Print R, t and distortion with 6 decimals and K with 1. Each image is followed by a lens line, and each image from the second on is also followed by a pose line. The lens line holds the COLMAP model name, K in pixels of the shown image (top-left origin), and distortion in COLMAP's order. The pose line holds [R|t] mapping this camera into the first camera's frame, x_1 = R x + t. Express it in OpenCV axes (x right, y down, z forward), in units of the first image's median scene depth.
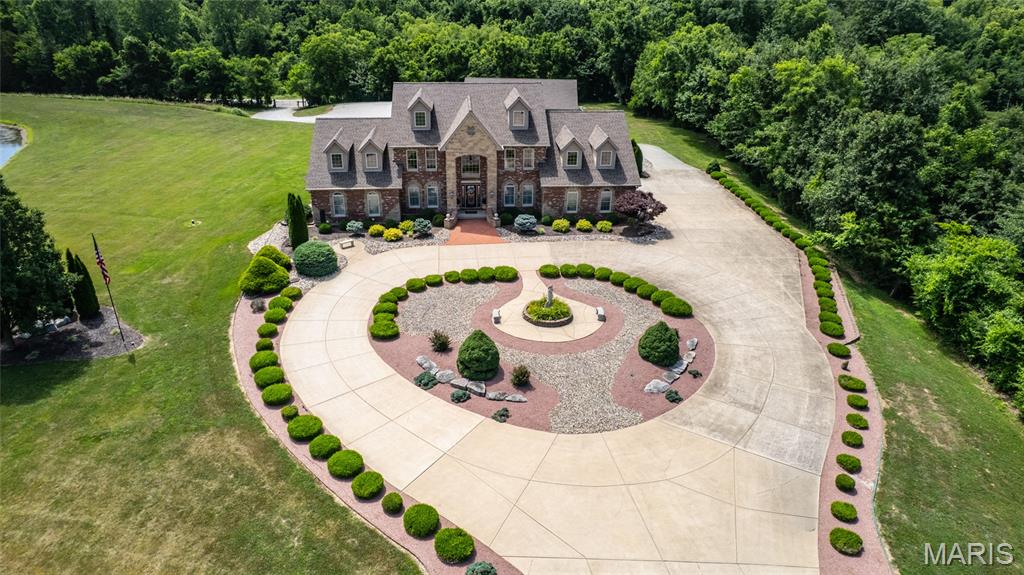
lens RADIAL K [[654.0, 0, 507.7], [0, 654.0, 294.8], [0, 0, 1]] dist [-0.076809, 0.071681]
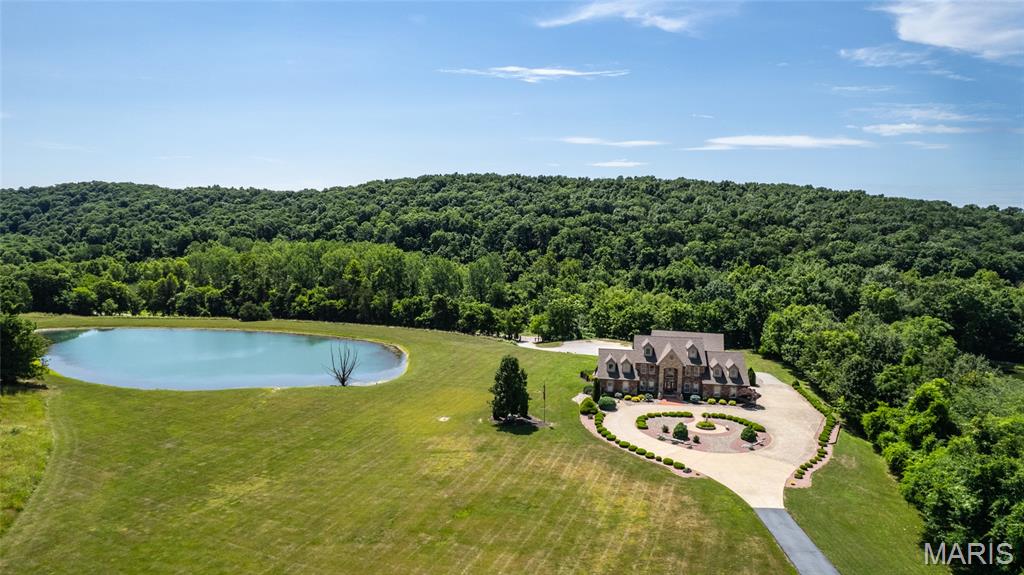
lens RADIAL K [[654.0, 0, 507.7], [0, 654.0, 294.8], [0, 0, 1]] dist [-0.076809, 0.071681]
pose [[0.972480, 0.029997, -0.231046, -0.092714], [-0.109418, 0.934313, -0.339244, 0.374851], [0.205693, 0.355189, 0.911883, -1.260779]]
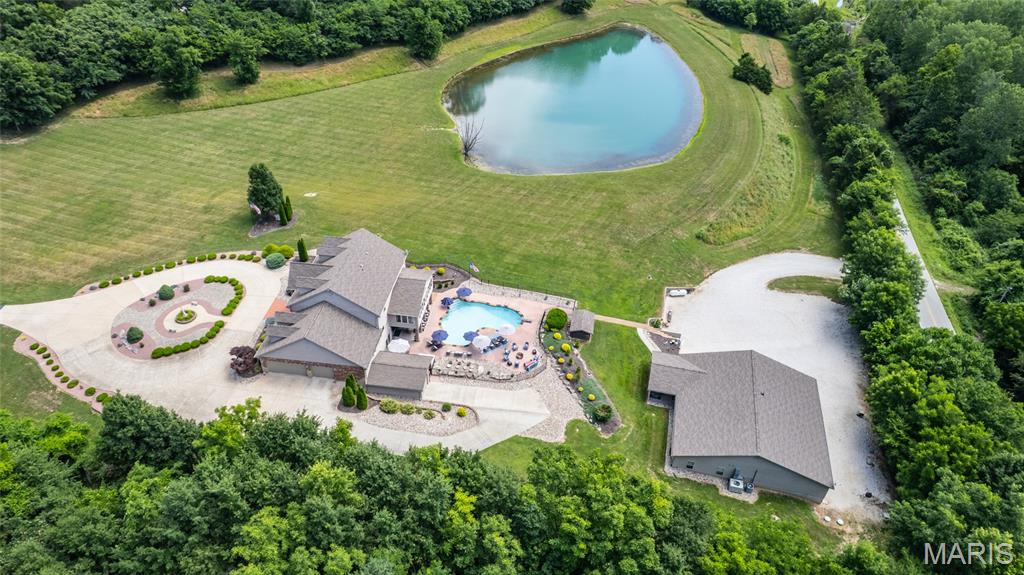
lens RADIAL K [[654.0, 0, 507.7], [0, 654.0, 294.8], [0, 0, 1]] dist [-0.076809, 0.071681]
pose [[-0.197992, 0.585590, -0.786056, 1.273784], [-0.467979, 0.648160, 0.600736, -1.554037], [0.861275, 0.486799, 0.145713, 1.247578]]
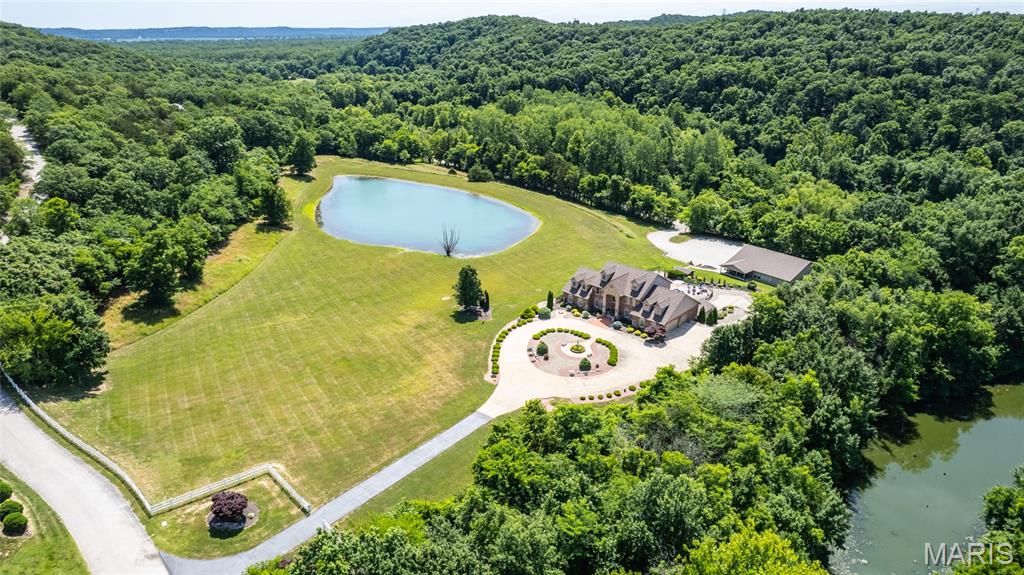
lens RADIAL K [[654.0, 0, 507.7], [0, 654.0, 294.8], [0, 0, 1]] dist [-0.076809, 0.071681]
pose [[0.669358, 0.273101, -0.690924, 1.512449], [-0.330789, 0.942272, 0.051988, -0.212101], [0.665236, 0.193752, 0.721056, -1.230992]]
